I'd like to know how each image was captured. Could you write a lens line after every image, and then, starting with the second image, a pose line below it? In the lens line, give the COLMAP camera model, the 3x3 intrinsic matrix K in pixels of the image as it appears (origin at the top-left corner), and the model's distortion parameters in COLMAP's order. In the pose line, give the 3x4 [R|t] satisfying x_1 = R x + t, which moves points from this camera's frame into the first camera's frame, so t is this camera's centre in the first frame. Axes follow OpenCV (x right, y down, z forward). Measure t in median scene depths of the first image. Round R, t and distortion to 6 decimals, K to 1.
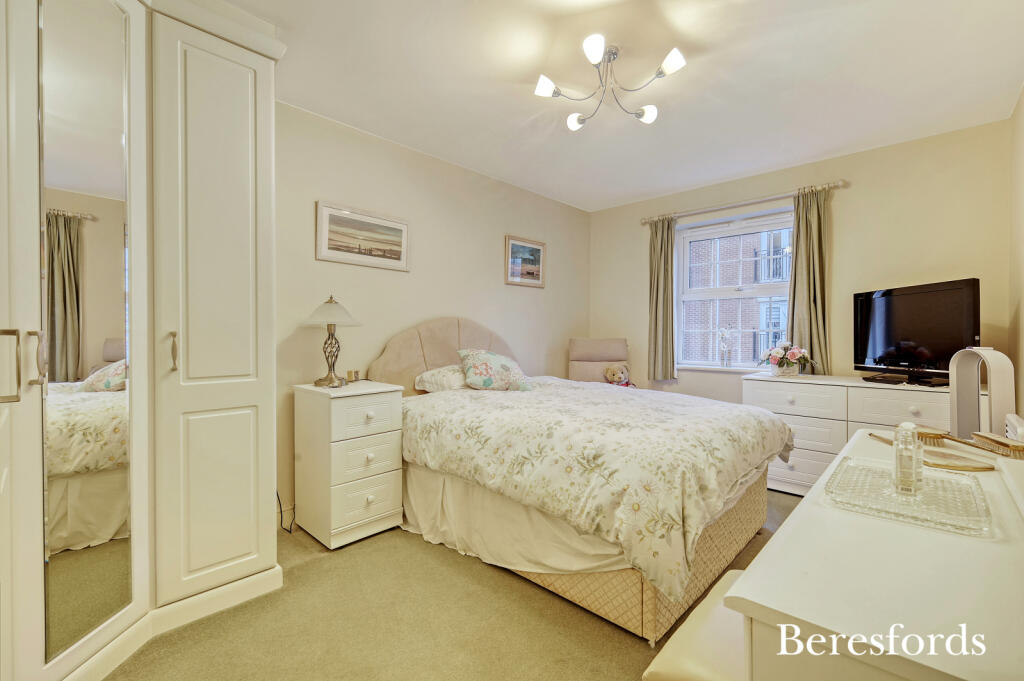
lens RADIAL K [[442.8, 0, 512.0], [0, 442.8, 340.5], [0, 0, 1]] dist [0.000683, -0.000053]
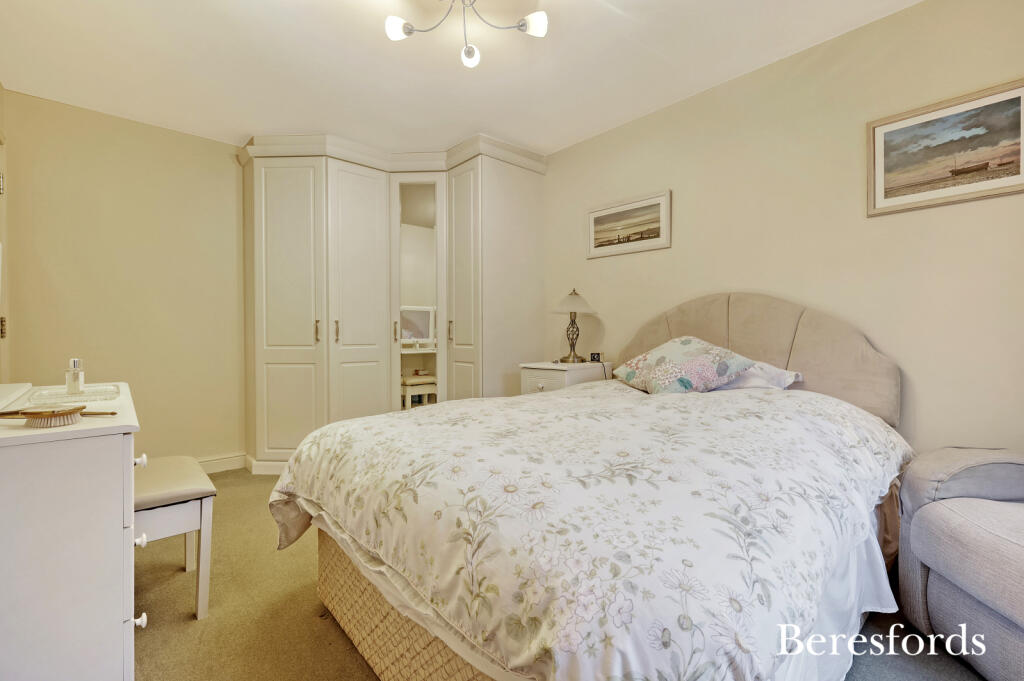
lens RADIAL K [[442.8, 0, 512.0], [0, 442.8, 340.5], [0, 0, 1]] dist [0.000683, -0.000053]
pose [[-0.076865, 0.017410, -0.996889, 0.730053], [-0.007717, 0.999807, 0.018056, 0.017853], [0.997012, 0.009081, -0.076716, 0.827047]]
